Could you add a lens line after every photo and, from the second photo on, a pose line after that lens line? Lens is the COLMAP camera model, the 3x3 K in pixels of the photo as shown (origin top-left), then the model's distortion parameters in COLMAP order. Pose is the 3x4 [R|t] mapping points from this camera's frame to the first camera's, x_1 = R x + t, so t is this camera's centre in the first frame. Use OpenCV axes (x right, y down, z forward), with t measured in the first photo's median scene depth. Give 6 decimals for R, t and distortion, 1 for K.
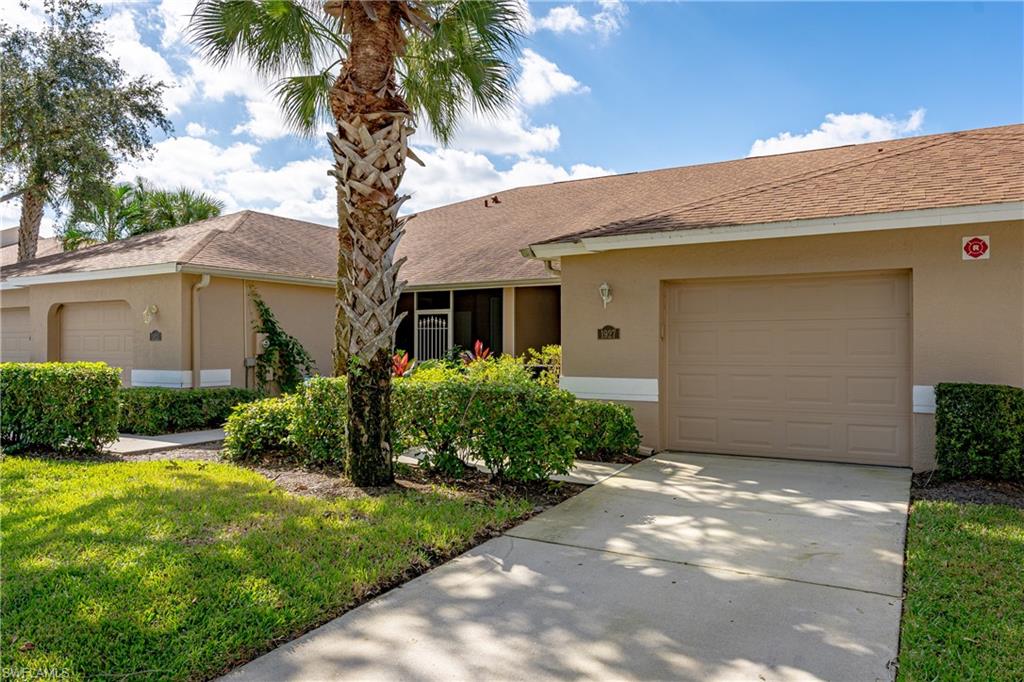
lens RADIAL K [[690.5, 0, 512.3], [0, 690.5, 338.5], [0, 0, 1]] dist [-0.006445, 0.000306]
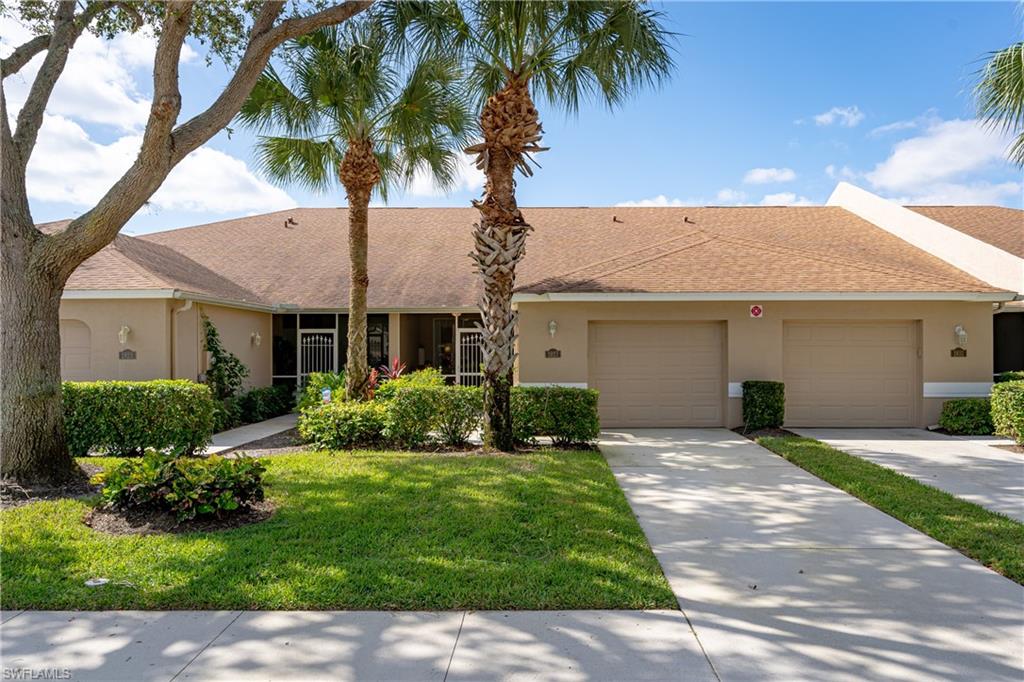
lens RADIAL K [[705.8, 0, 511.6], [0, 705.8, 345.2], [0, 0, 1]] dist [0.004073, 0.000487]
pose [[0.880587, 0.002421, 0.473878, -0.538957], [-0.001738, 0.999997, -0.001879, -0.018641], [-0.473881, 0.000831, 0.880589, -0.262650]]
